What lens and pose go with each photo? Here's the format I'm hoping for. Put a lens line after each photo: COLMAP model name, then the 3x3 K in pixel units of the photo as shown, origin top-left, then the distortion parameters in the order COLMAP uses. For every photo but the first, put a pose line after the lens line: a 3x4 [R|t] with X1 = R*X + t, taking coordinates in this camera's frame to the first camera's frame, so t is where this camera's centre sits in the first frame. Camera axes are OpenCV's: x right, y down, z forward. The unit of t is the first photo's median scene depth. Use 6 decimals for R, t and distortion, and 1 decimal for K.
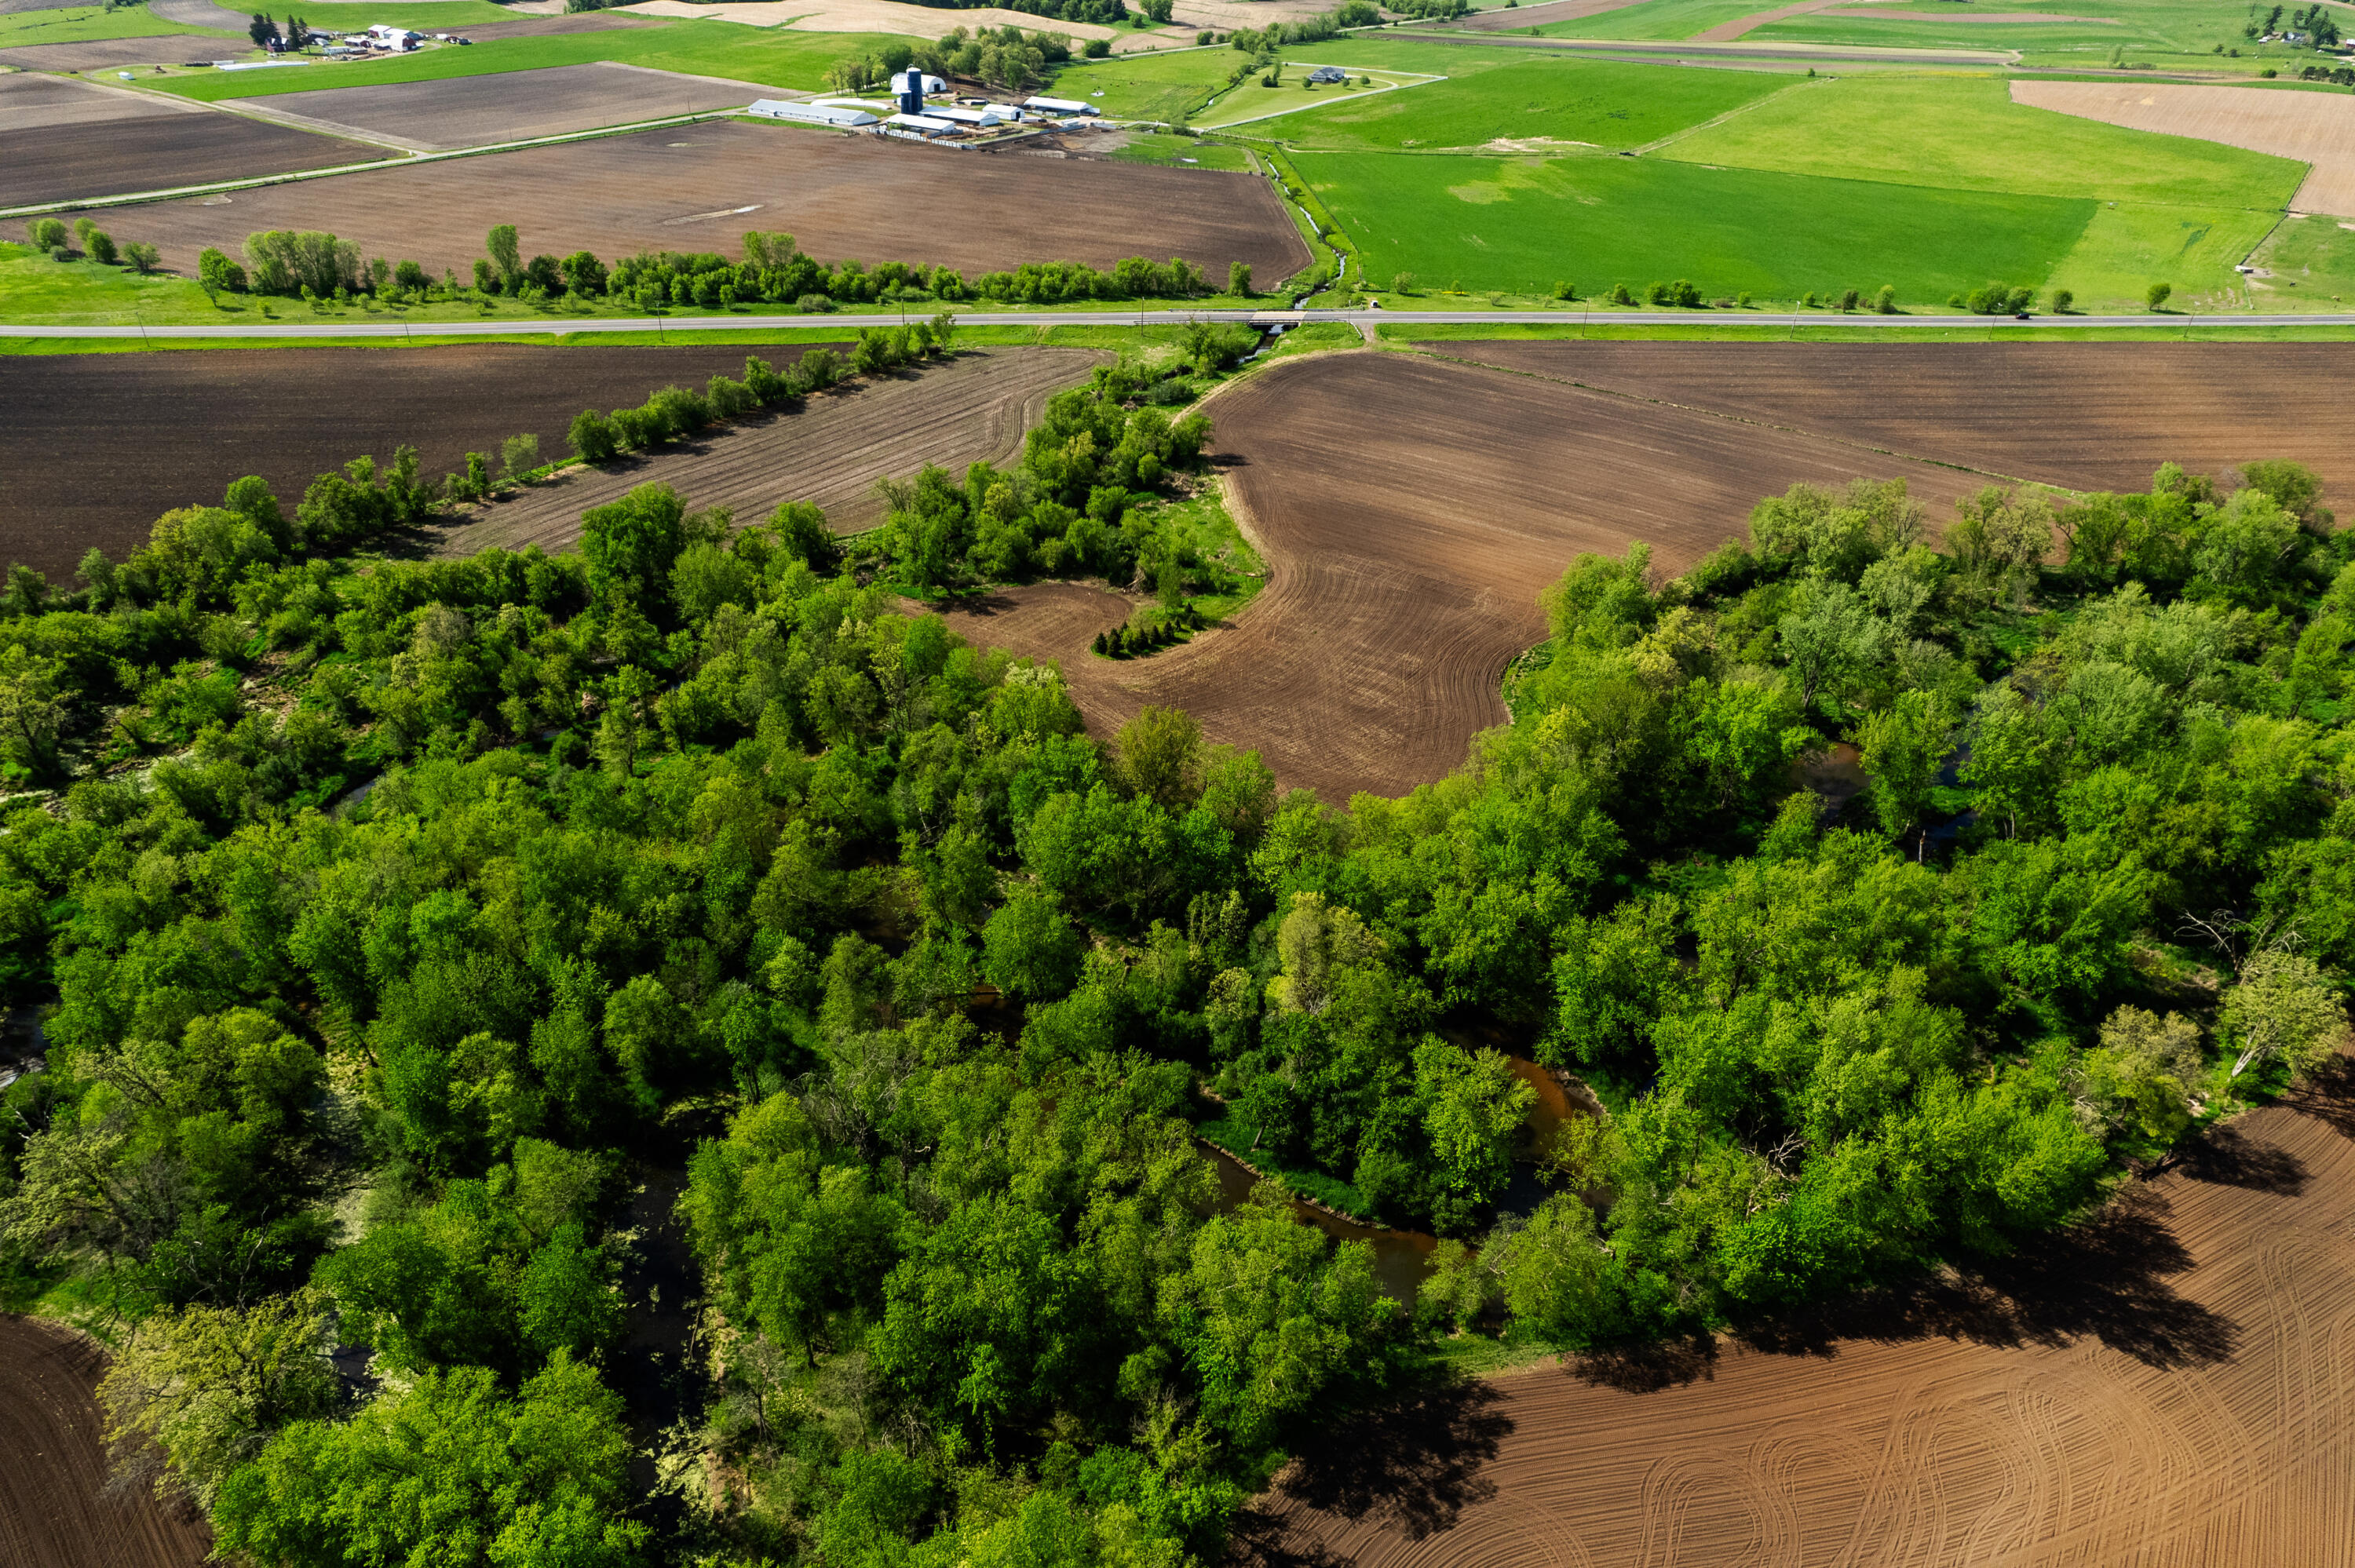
lens RADIAL K [[1510.5, 0, 1173.6], [0, 1510.5, 791.3], [0, 0, 1]] dist [-0.088482, 0.078672]
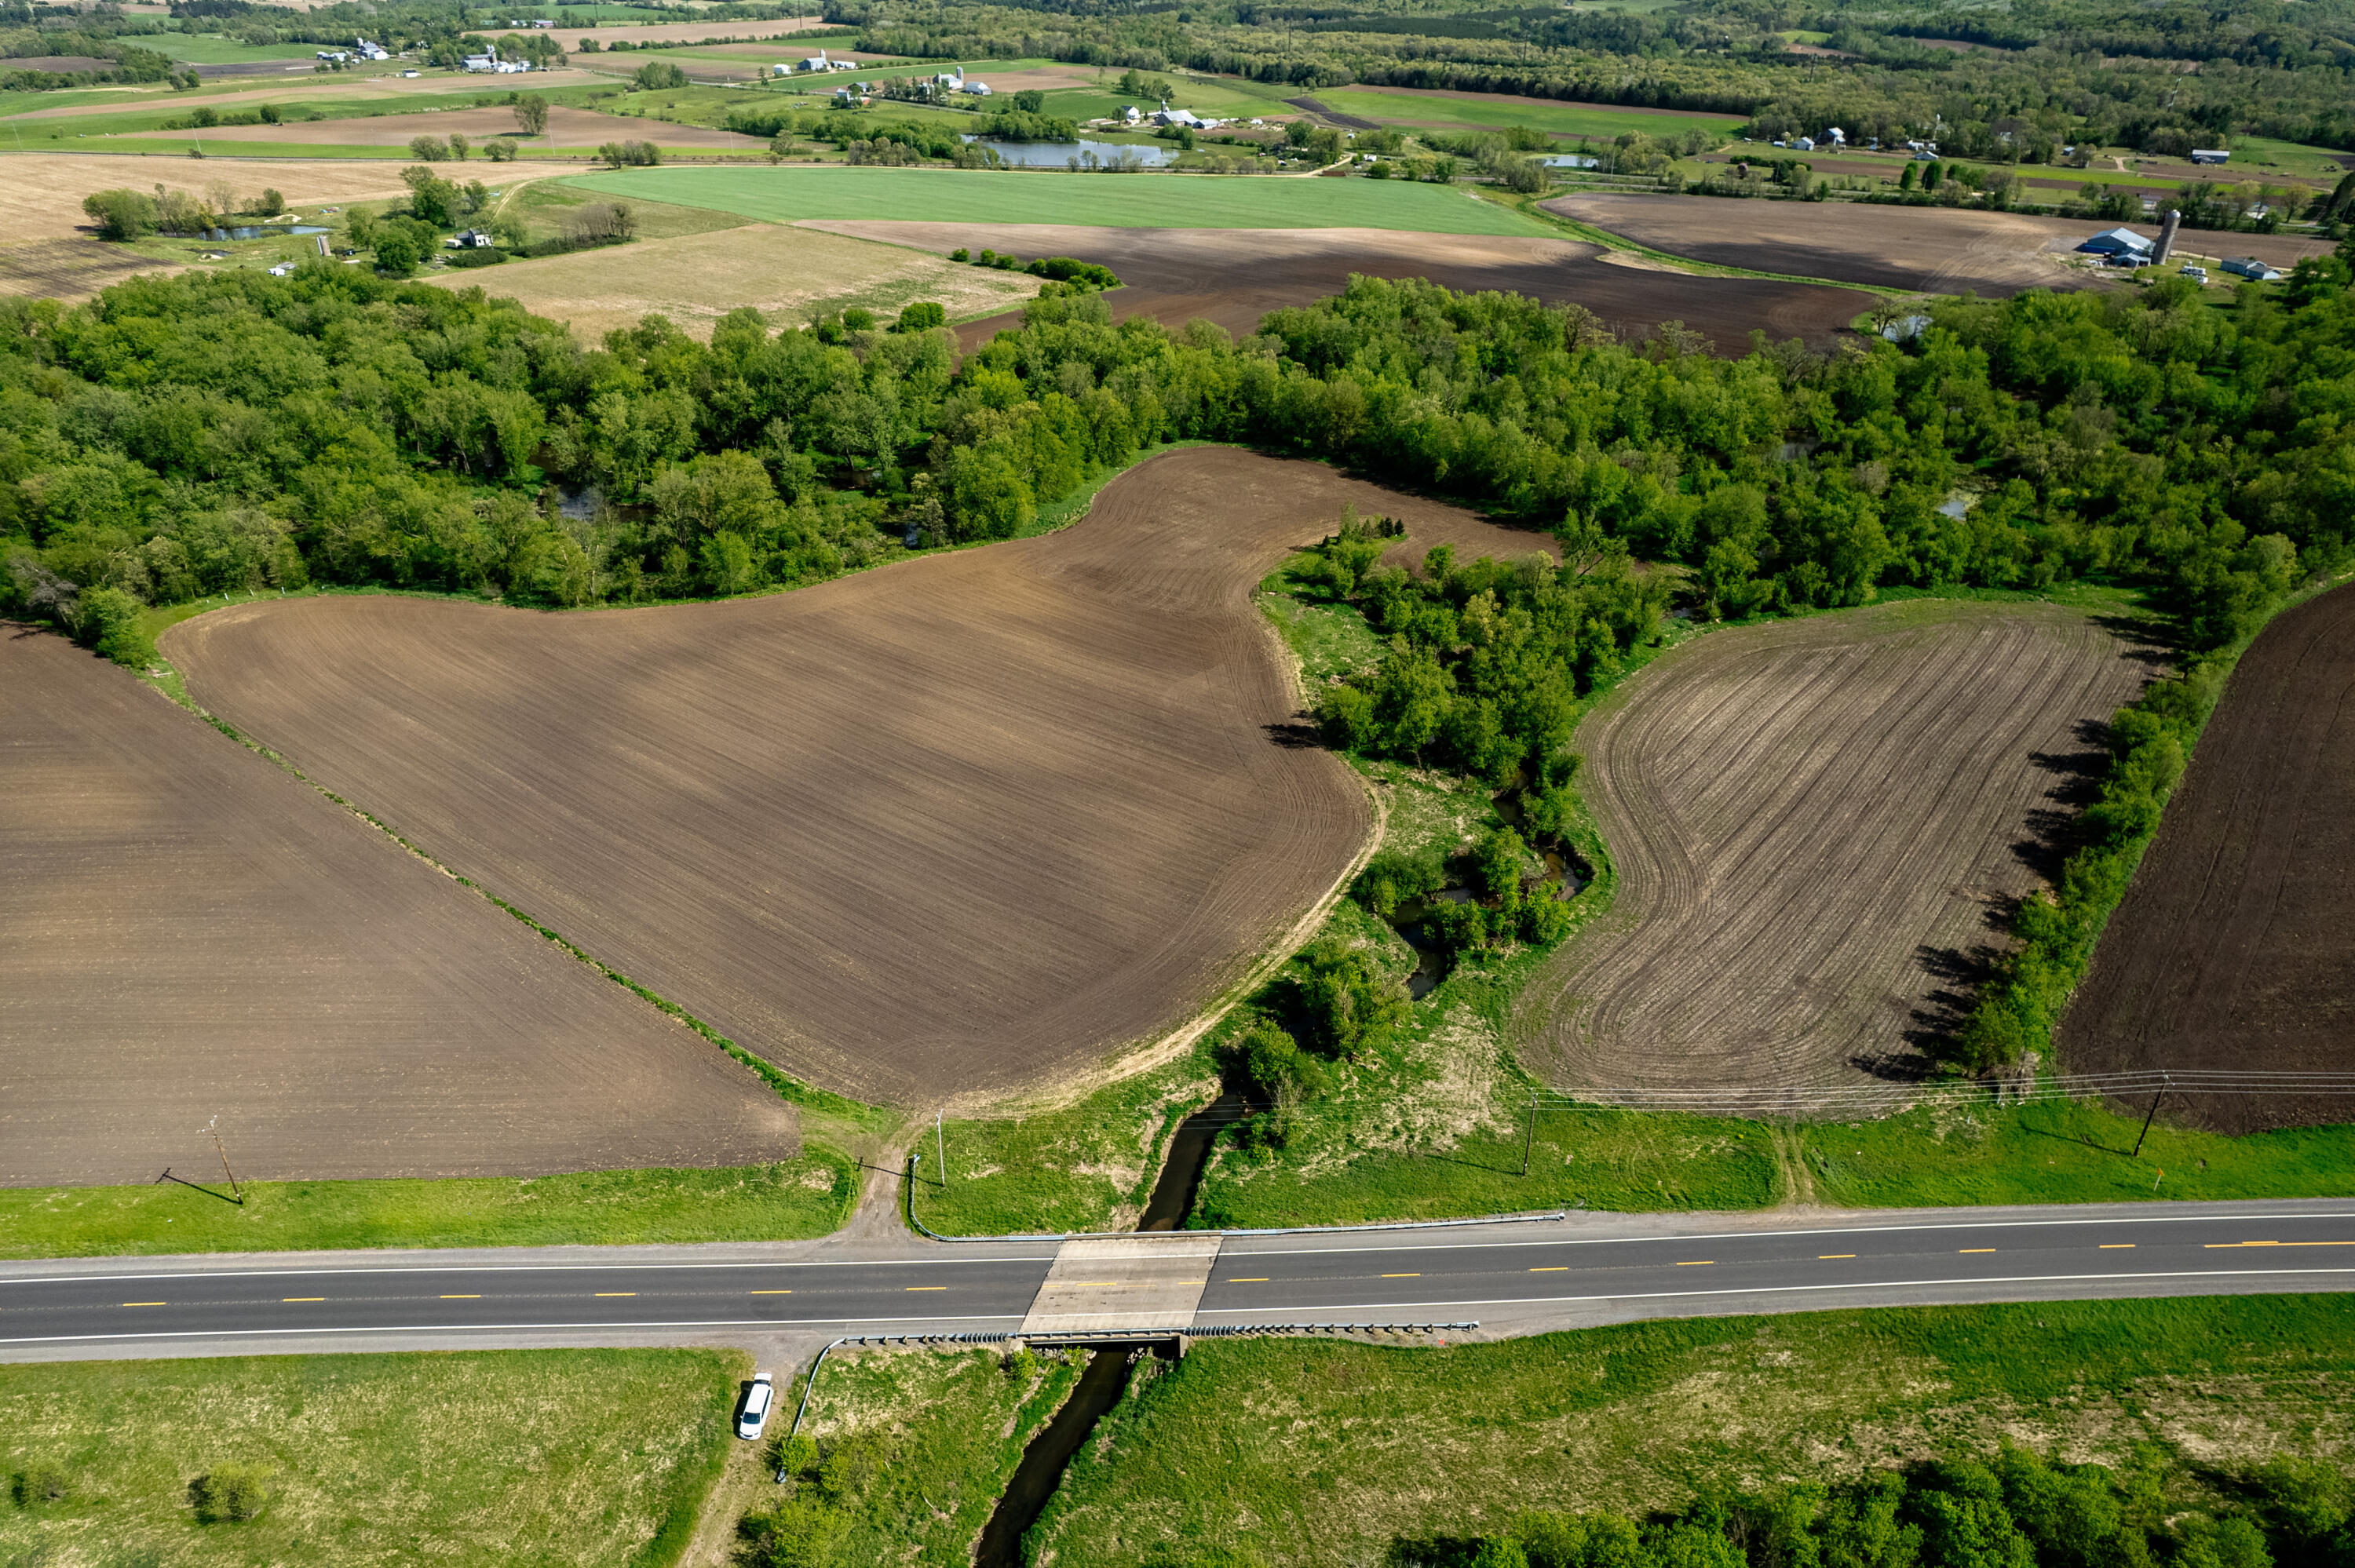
lens RADIAL K [[1510.5, 0, 1173.6], [0, 1510.5, 791.3], [0, 0, 1]] dist [-0.088482, 0.078672]
pose [[-0.998440, -0.051002, 0.022739, 0.062165], [-0.004140, 0.473688, 0.880683, -0.690719], [-0.055687, 0.879215, -0.473160, 1.135395]]
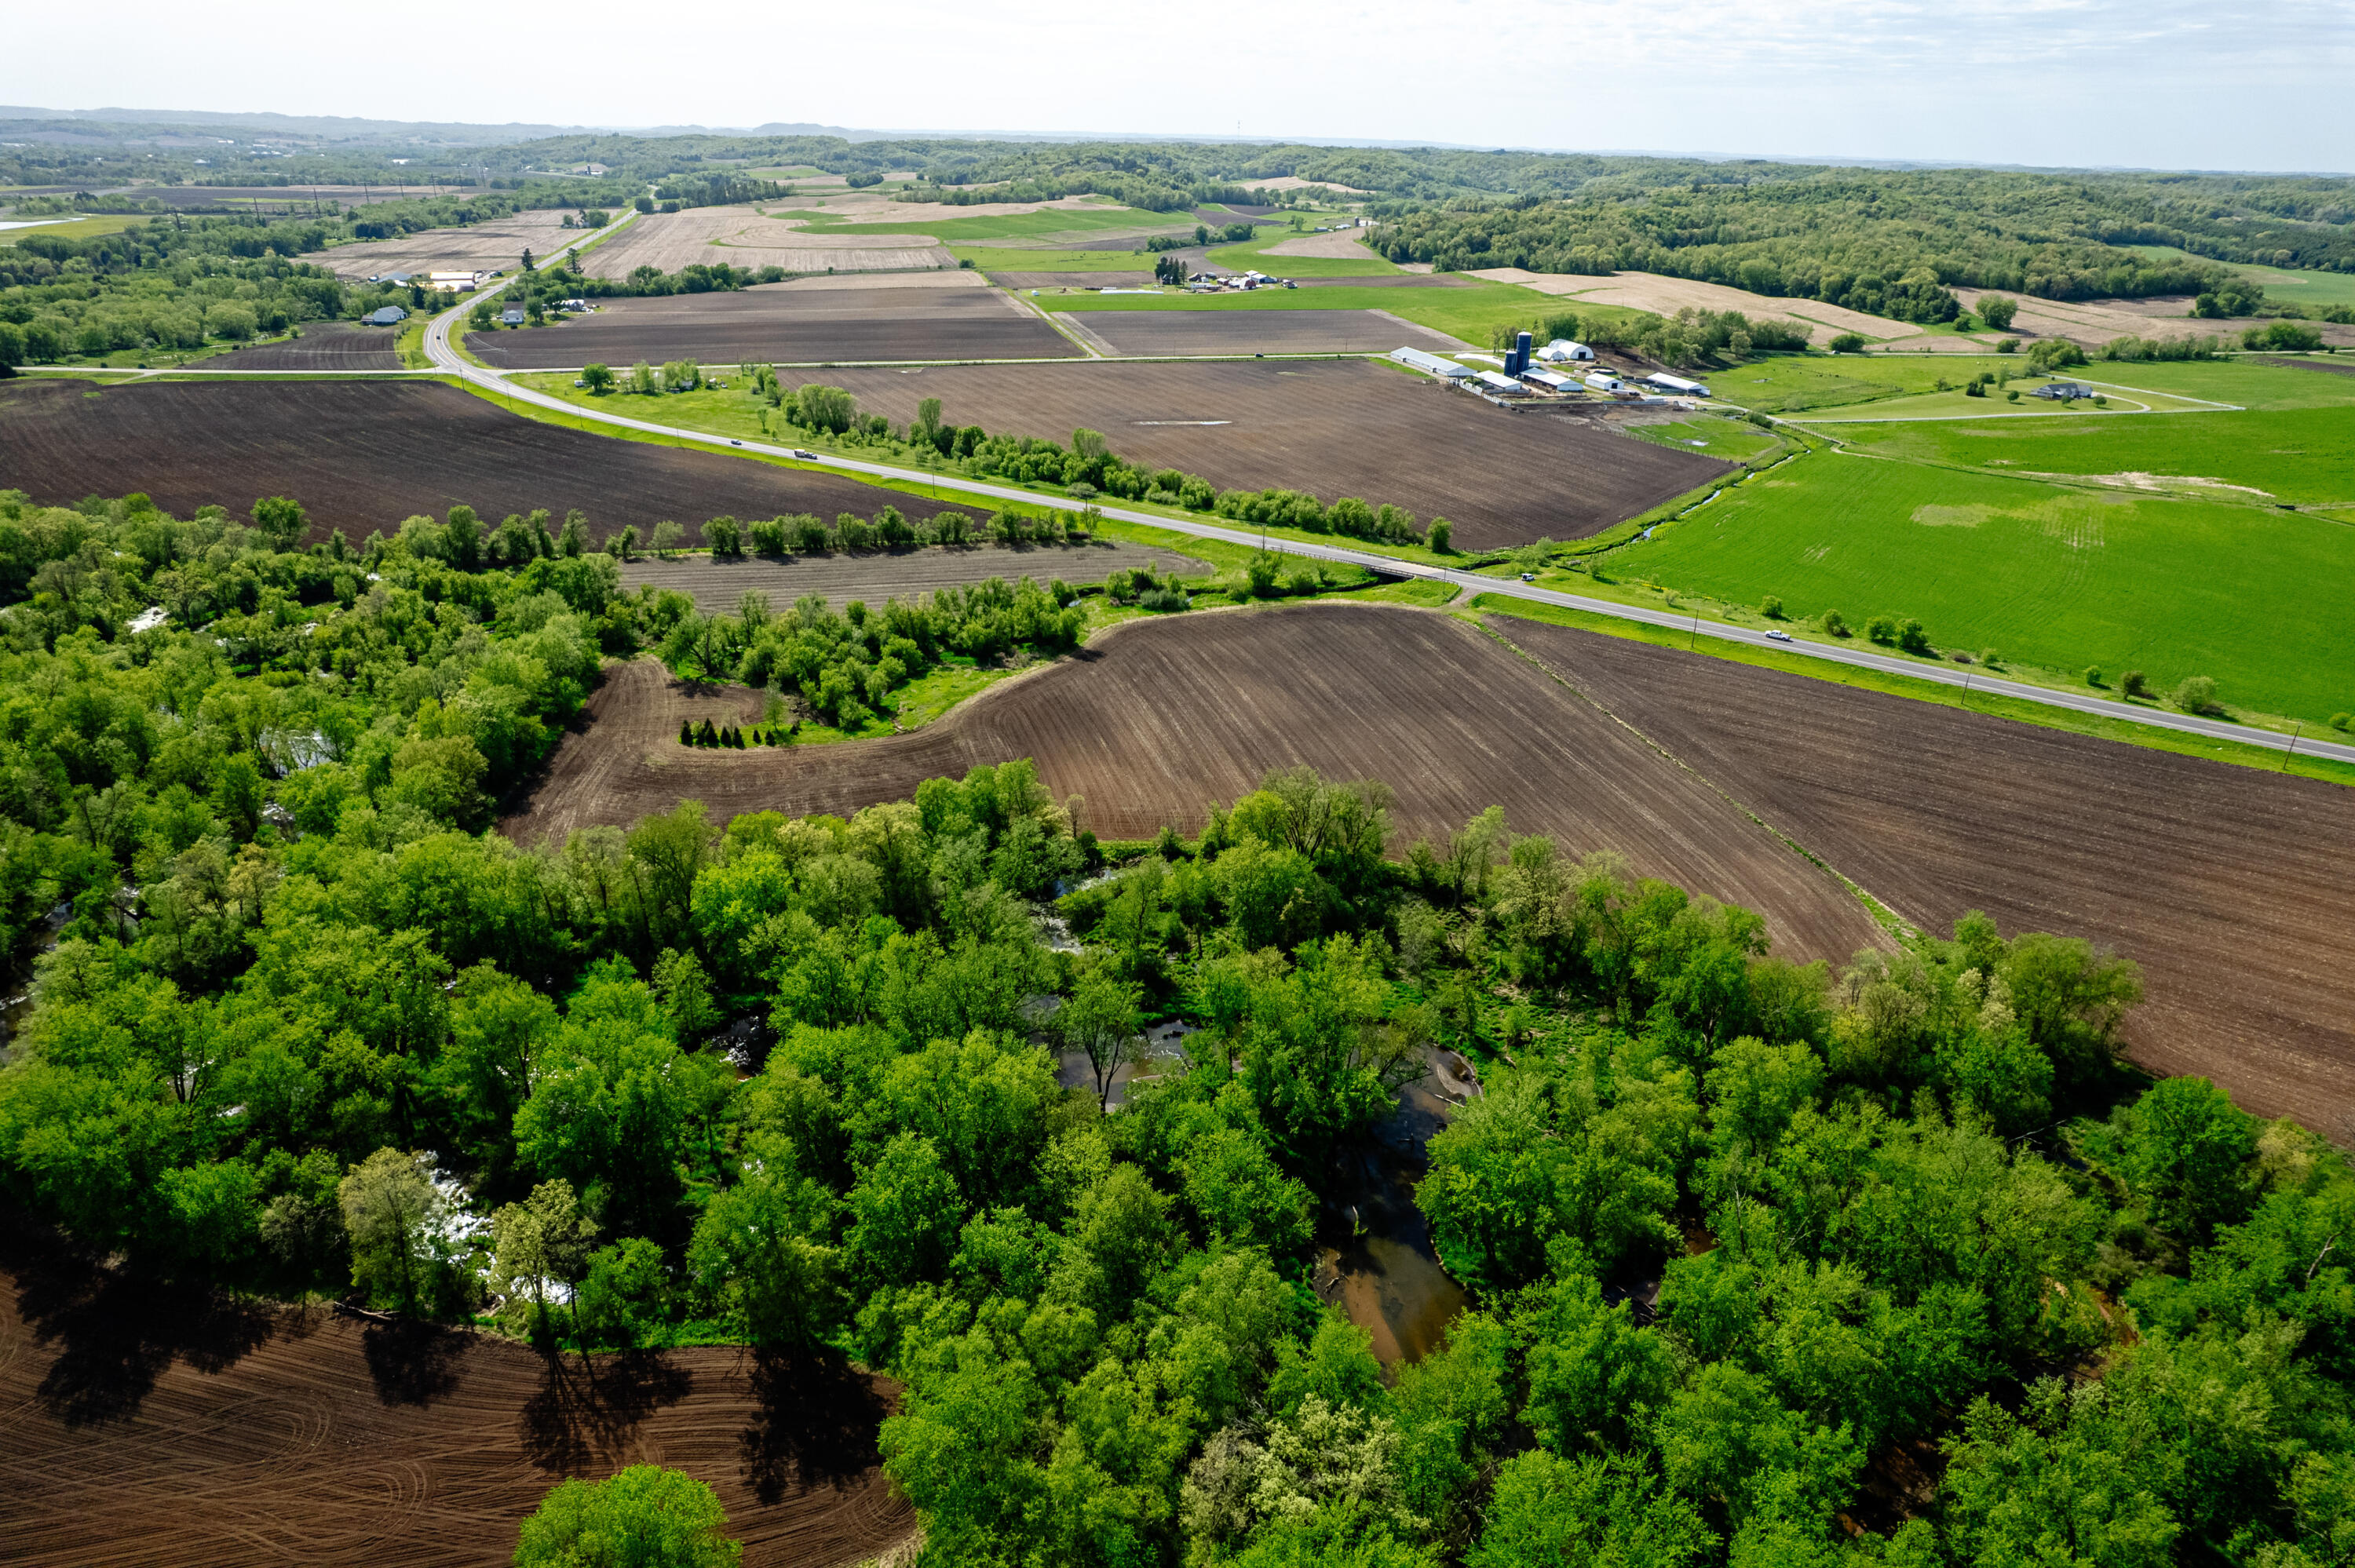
lens RADIAL K [[1510.5, 0, 1173.6], [0, 1510.5, 791.3], [0, 0, 1]] dist [-0.088482, 0.078672]
pose [[0.762433, 0.258948, -0.592993, 0.622406], [-0.351518, 0.935166, -0.043592, -0.087141], [0.543259, 0.241684, 0.804027, 0.161873]]
